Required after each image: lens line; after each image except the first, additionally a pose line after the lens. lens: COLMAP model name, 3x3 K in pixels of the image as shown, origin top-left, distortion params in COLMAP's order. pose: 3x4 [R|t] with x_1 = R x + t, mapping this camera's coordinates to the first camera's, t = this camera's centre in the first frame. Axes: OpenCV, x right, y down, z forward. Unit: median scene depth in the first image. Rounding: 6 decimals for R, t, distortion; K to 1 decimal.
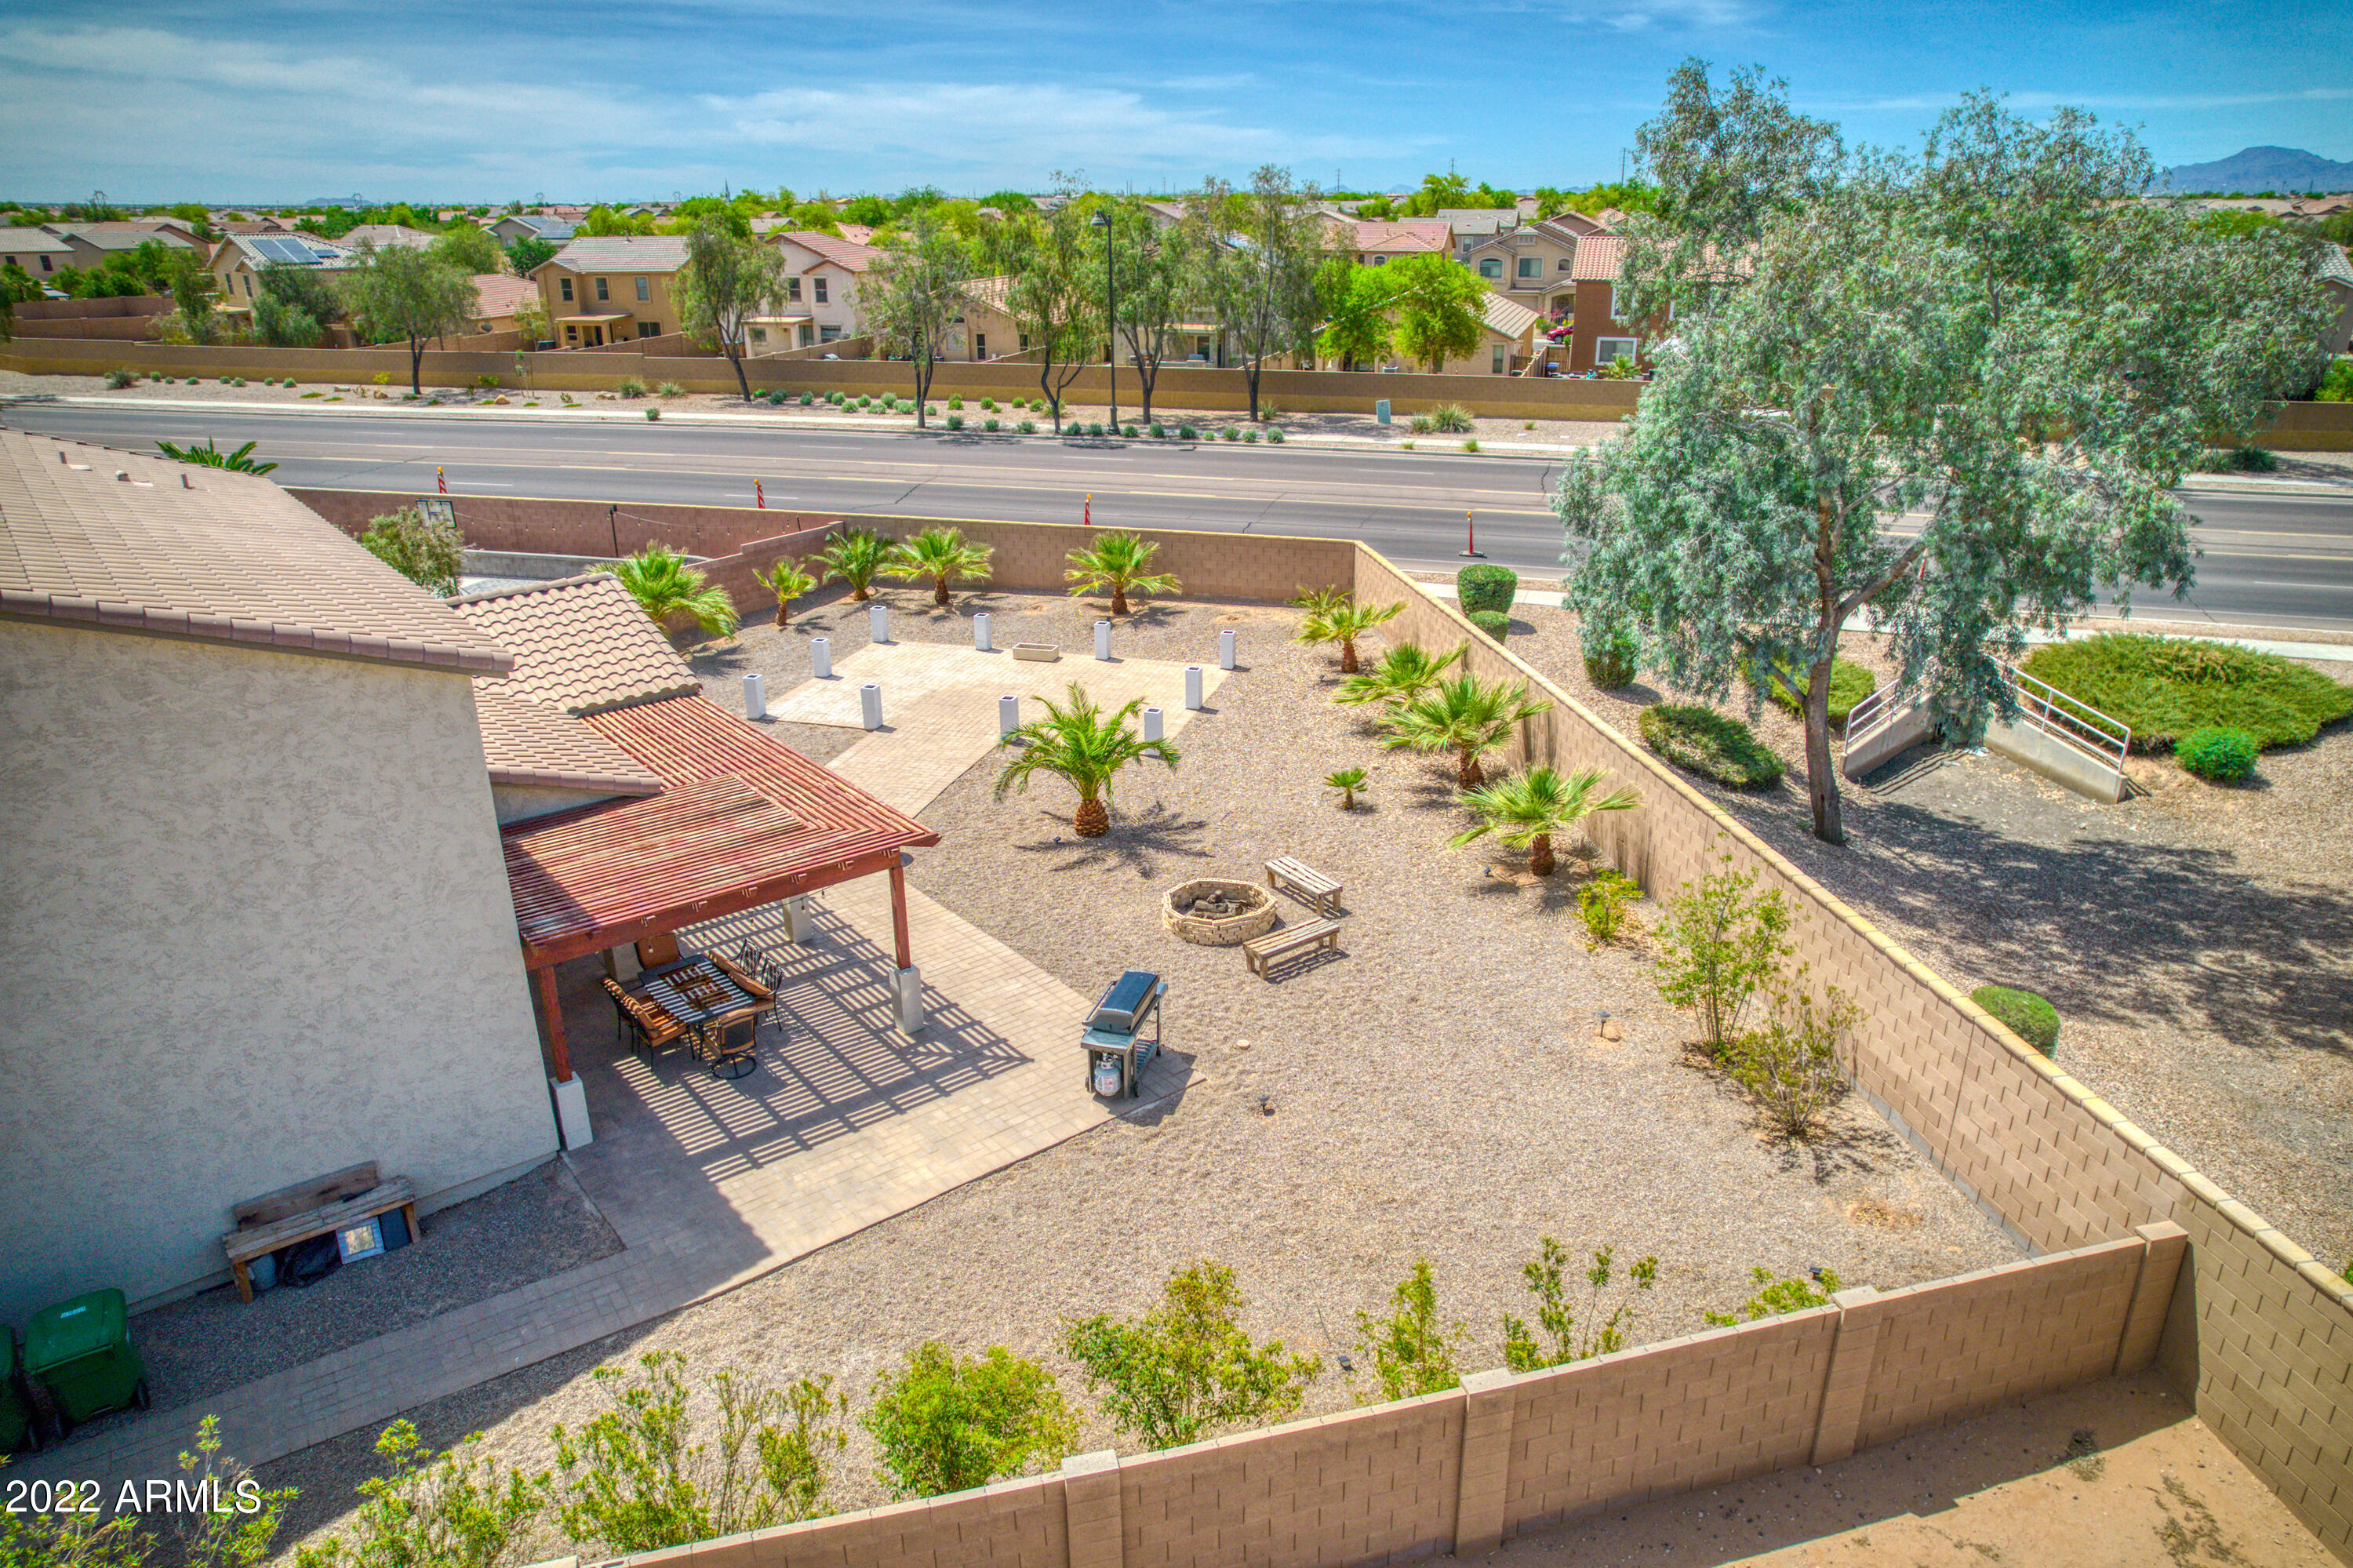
lens RADIAL K [[1529.6, 0, 1176.5], [0, 1529.6, 784.0], [0, 0, 1]] dist [-0.081820, 0.081480]
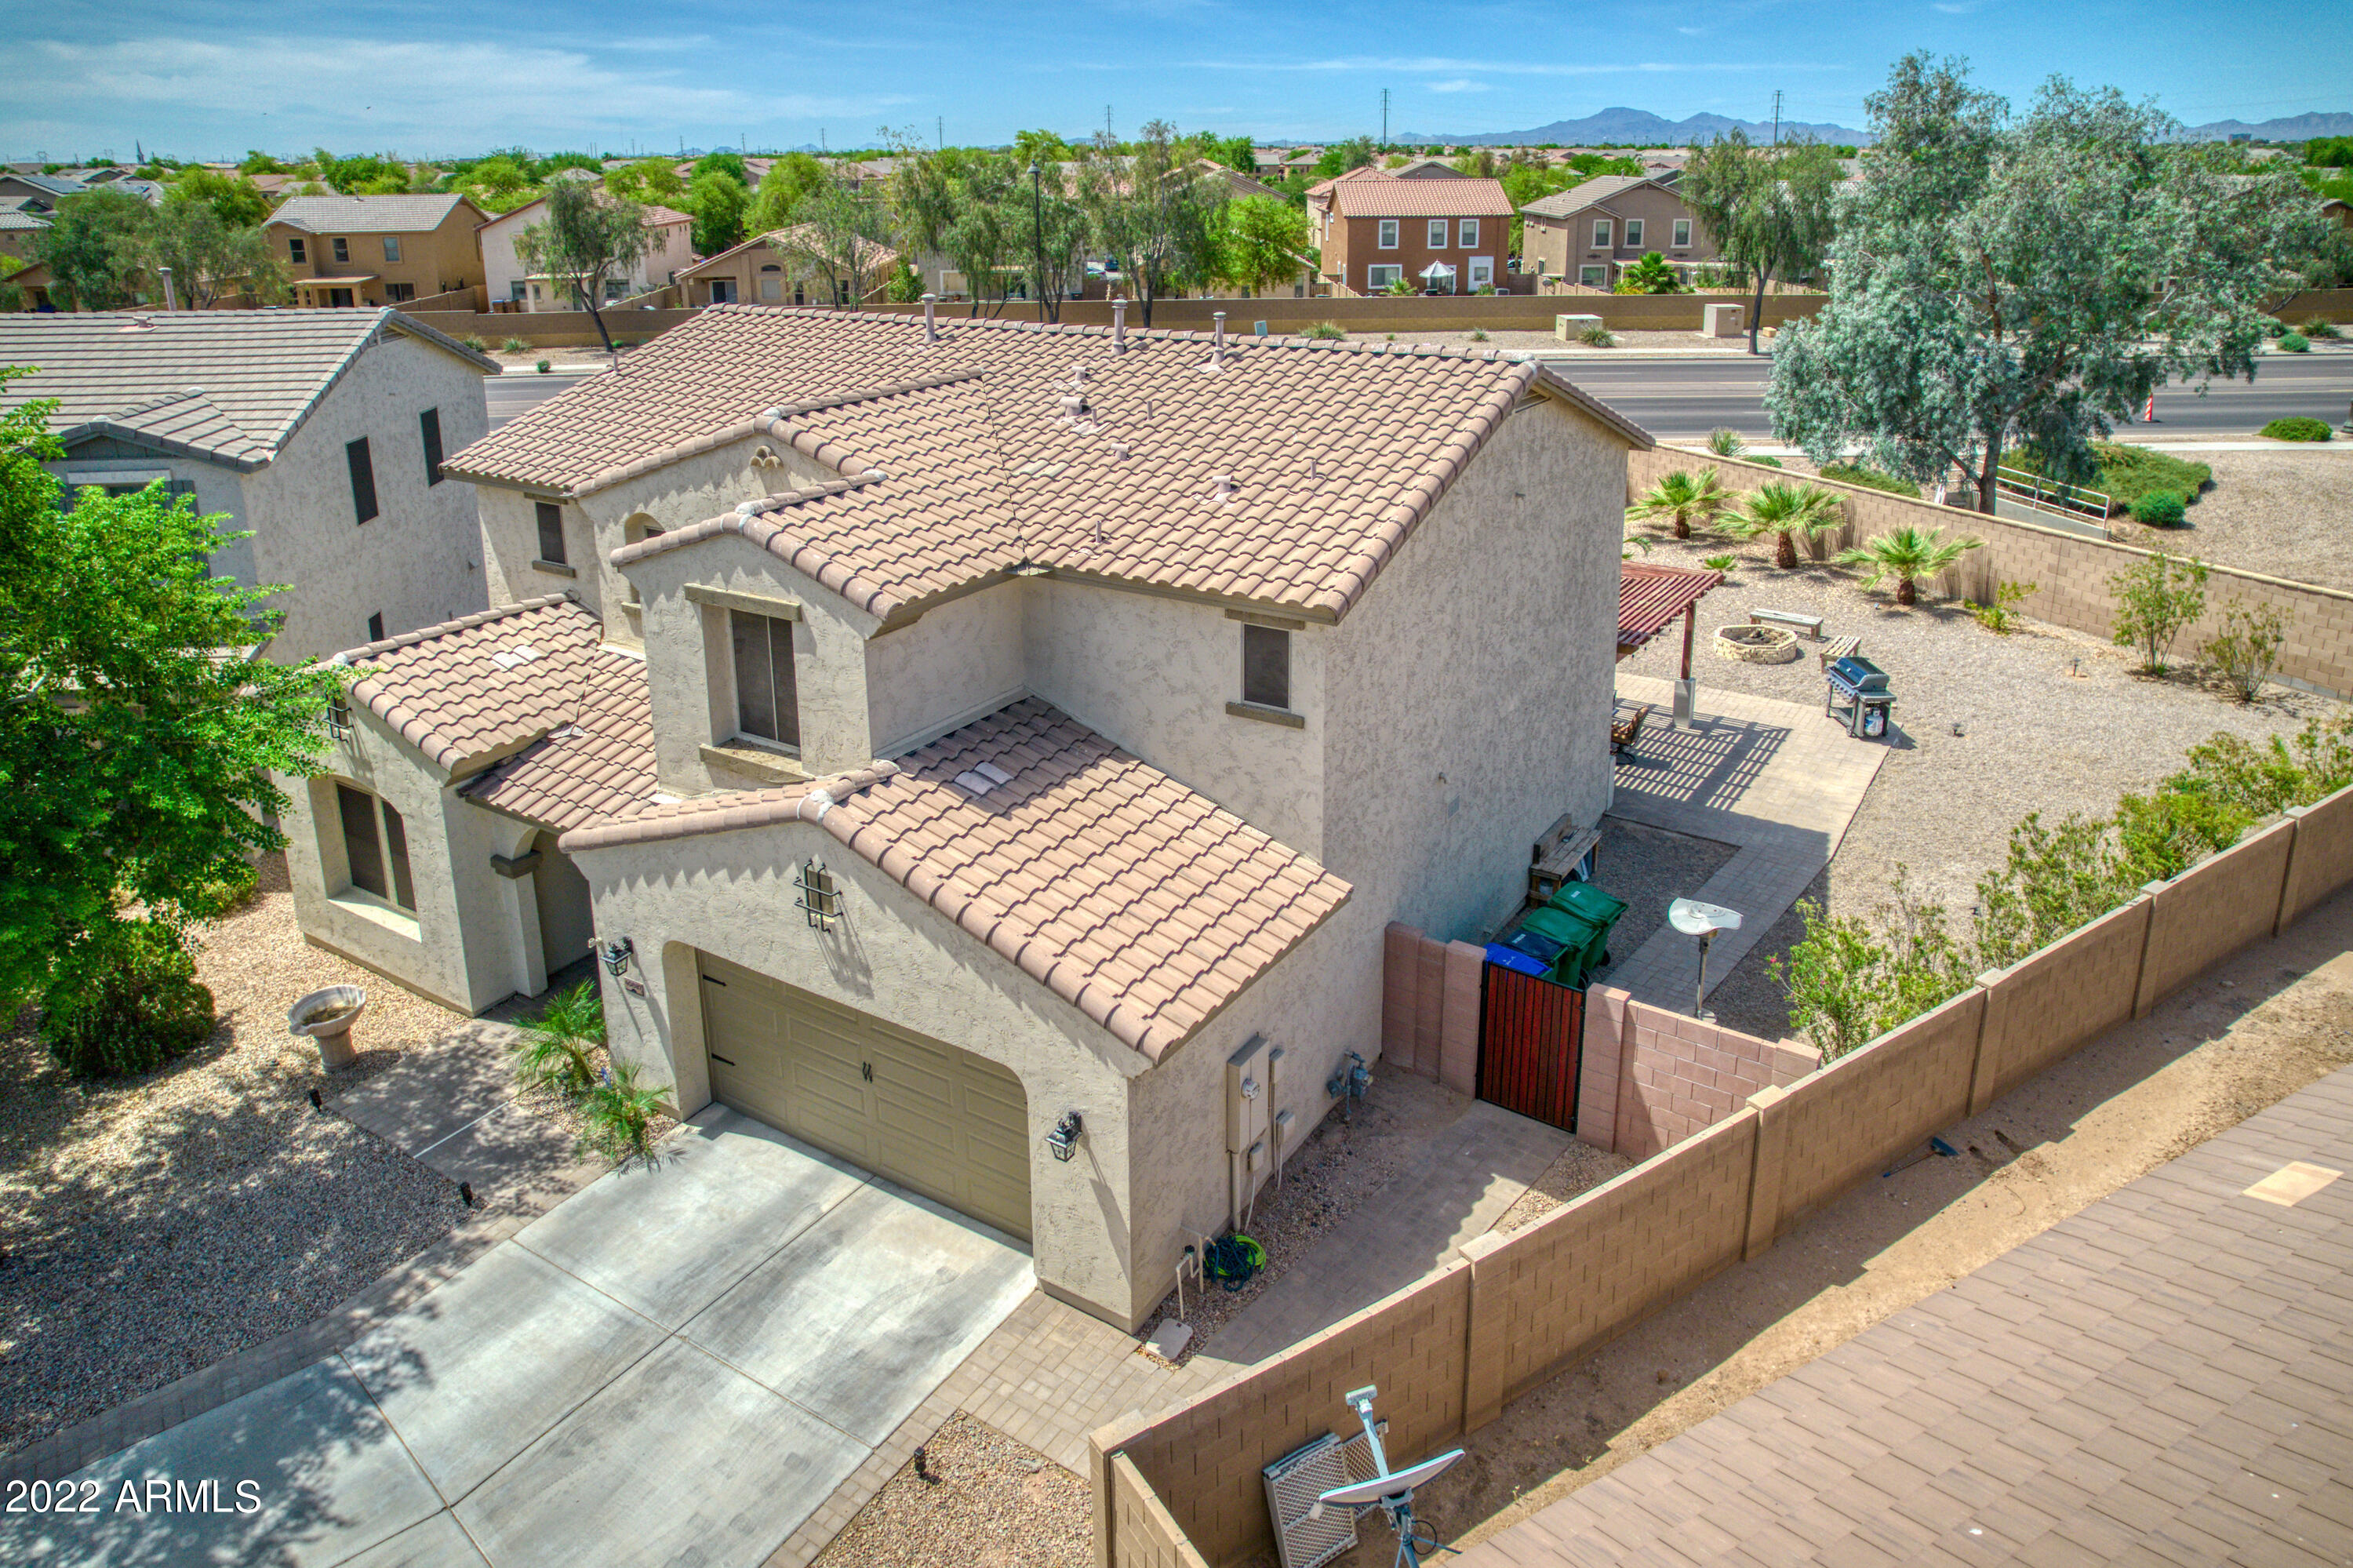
lens RADIAL K [[1573.2, 0, 1180.9], [0, 1573.2, 557.8], [0, 0, 1]] dist [-0.133766, 0.189950]
pose [[0.949682, -0.082765, 0.302082, -0.293297], [0.117367, 0.988219, -0.098225, 0.027473], [-0.290393, 0.128737, 0.948208, -0.061155]]
